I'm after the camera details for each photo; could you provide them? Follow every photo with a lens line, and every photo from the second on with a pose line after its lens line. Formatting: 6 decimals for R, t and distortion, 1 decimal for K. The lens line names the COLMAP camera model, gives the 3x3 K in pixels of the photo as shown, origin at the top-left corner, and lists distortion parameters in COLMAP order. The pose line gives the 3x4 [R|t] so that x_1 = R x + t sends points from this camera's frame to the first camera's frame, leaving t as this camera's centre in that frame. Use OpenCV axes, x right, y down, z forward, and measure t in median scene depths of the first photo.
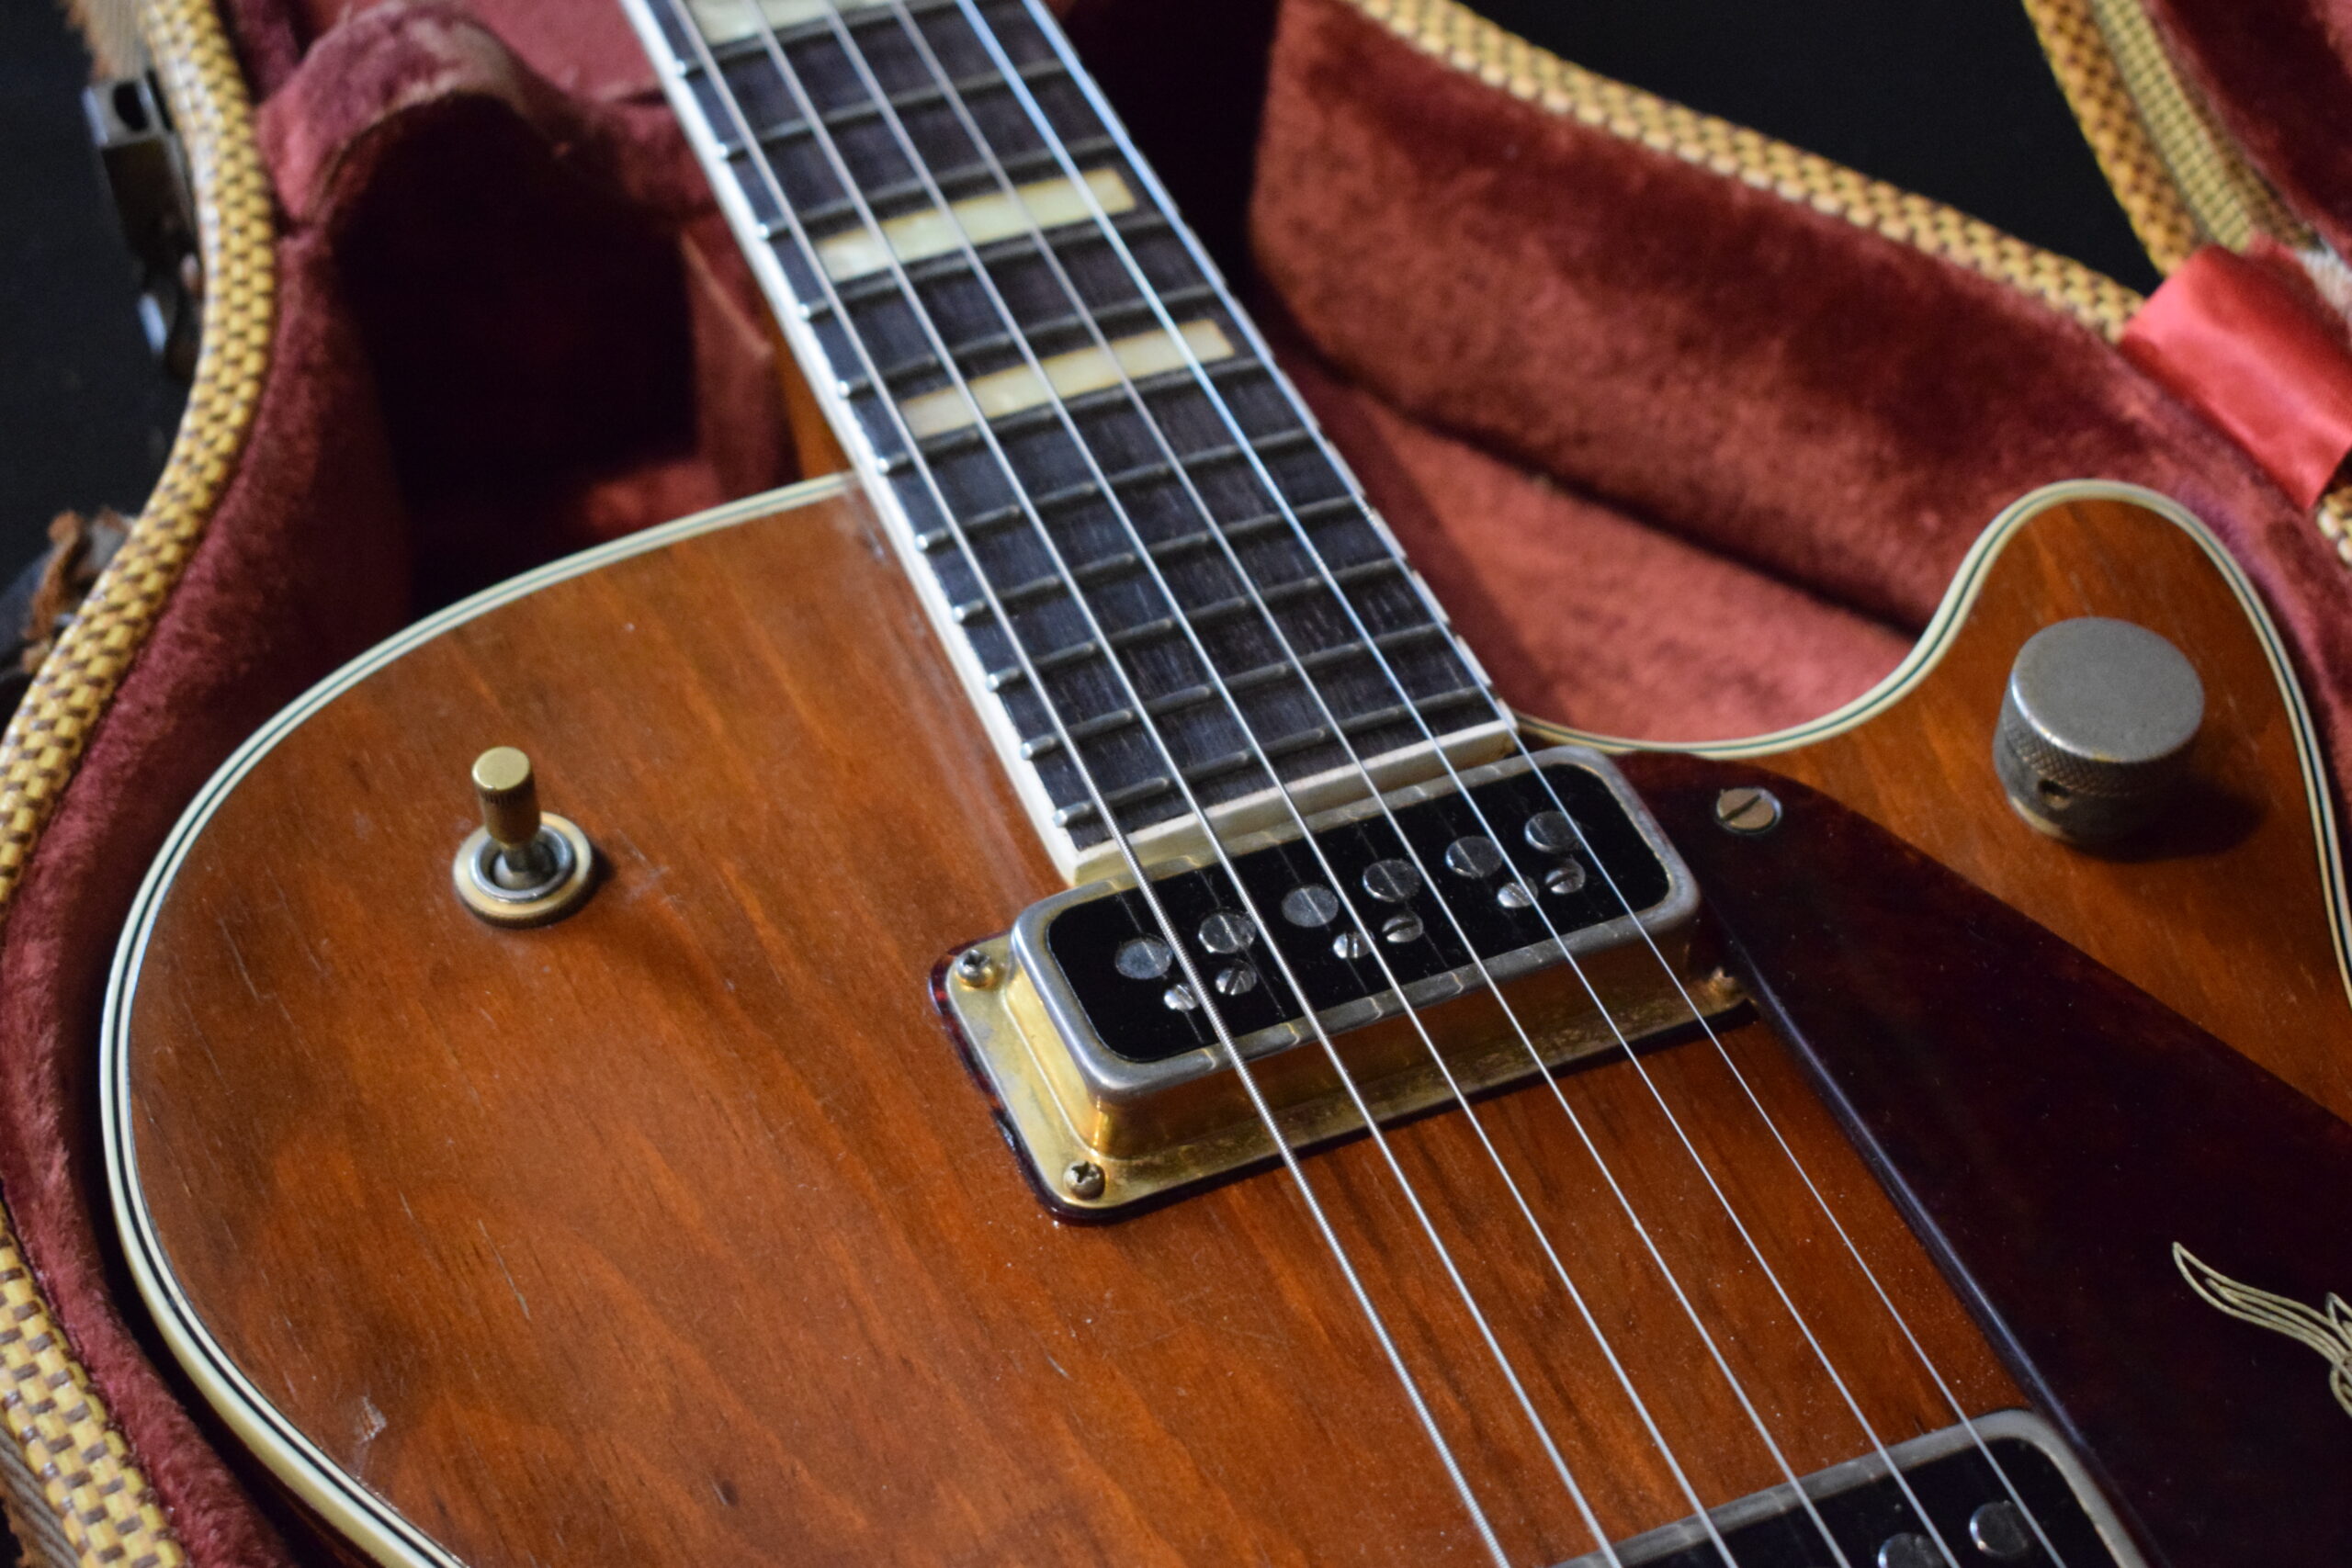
lens RADIAL K [[4074.1, 0, 1176.0], [0, 4074.1, 784.0], [0, 0, 1]] dist [0.002138, 0.024073]
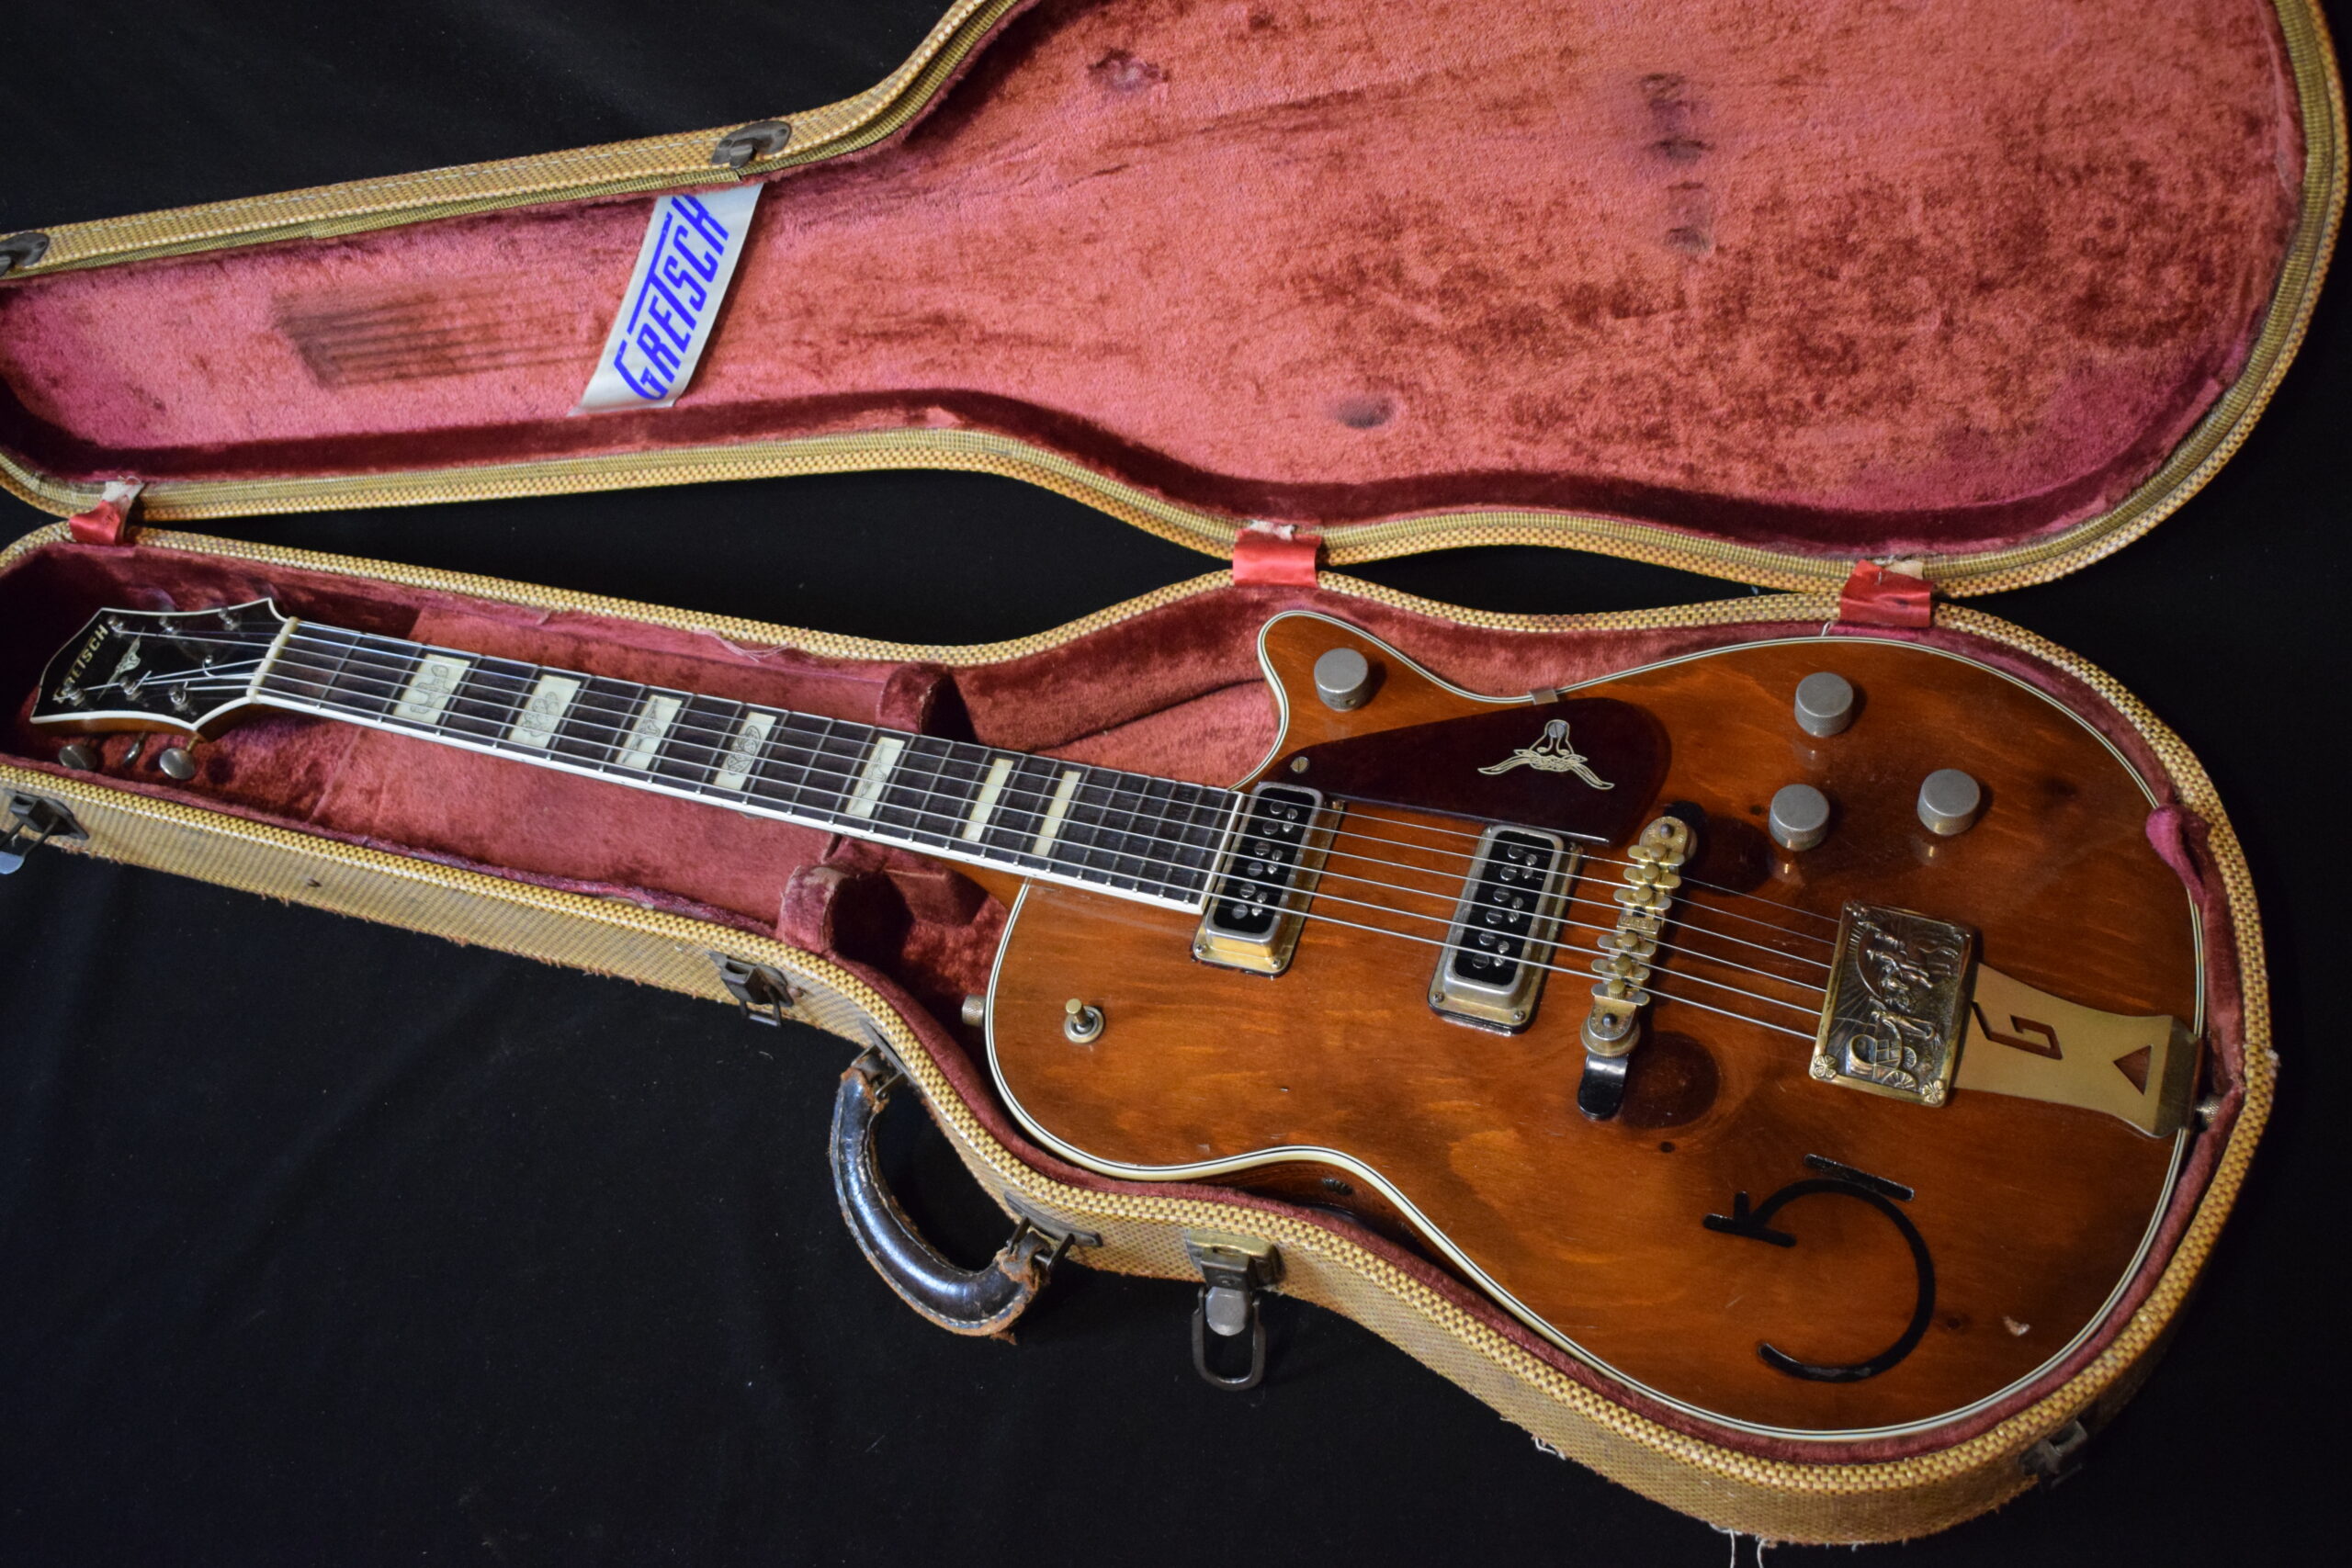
lens RADIAL K [[2719.7, 0, 1176.0], [0, 2719.7, 784.0], [0, 0, 1]] dist [0.011648, 0.002228]
pose [[0.654361, -0.690642, 0.307937, -0.633251], [0.672264, 0.717775, 0.181277, -0.456874], [-0.346227, 0.088395, 0.933977, -1.098552]]
